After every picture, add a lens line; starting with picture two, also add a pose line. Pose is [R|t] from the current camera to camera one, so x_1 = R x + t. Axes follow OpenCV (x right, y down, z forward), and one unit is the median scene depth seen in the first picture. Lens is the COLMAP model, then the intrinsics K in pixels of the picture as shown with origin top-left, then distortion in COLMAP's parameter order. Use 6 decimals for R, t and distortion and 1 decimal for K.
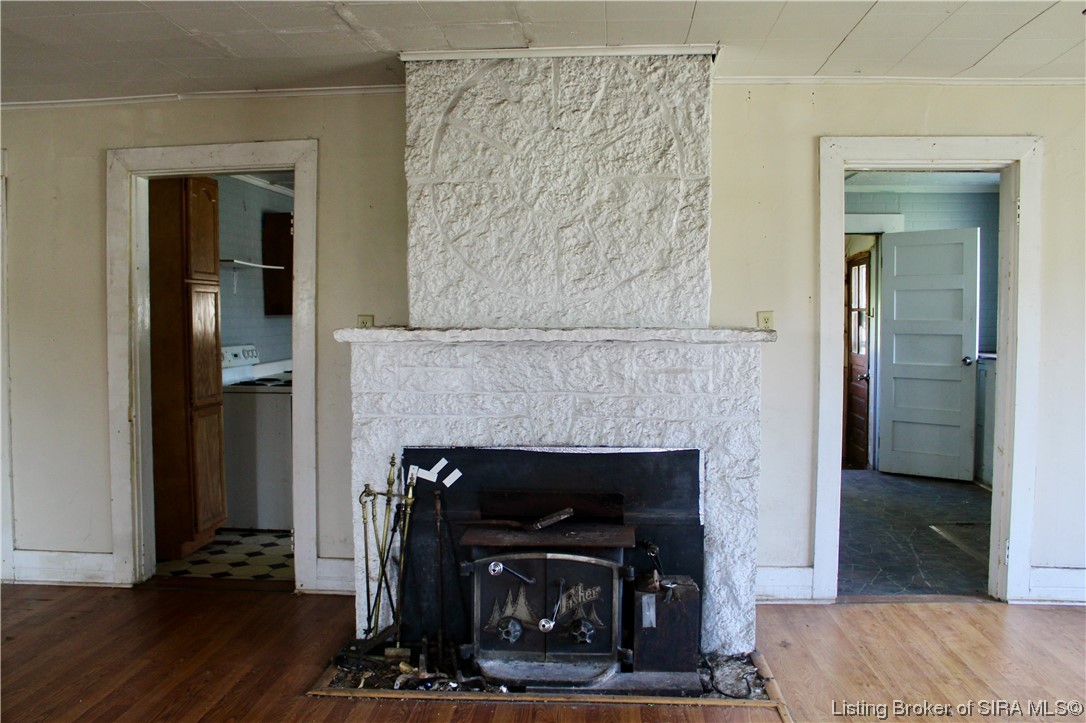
lens RADIAL K [[940.3, 0, 542.4], [0, 940.3, 365.7], [0, 0, 1]] dist [-0.138738, 0.012360]
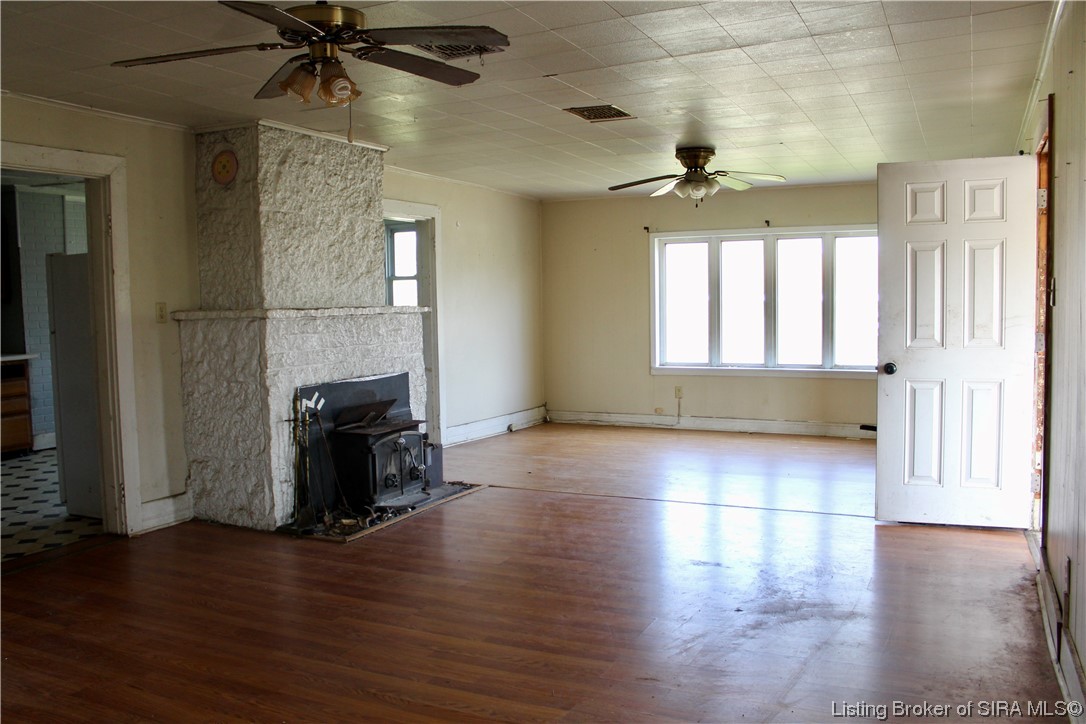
lens RADIAL K [[940.3, 0, 540.8], [0, 940.3, 360.1], [0, 0, 1]] dist [-0.138738, 0.012360]
pose [[0.357253, -0.064907, 0.931749, -1.373535], [0.063067, 0.996982, 0.045270, -0.000617], [-0.931876, 0.042590, 0.360269, 0.091982]]
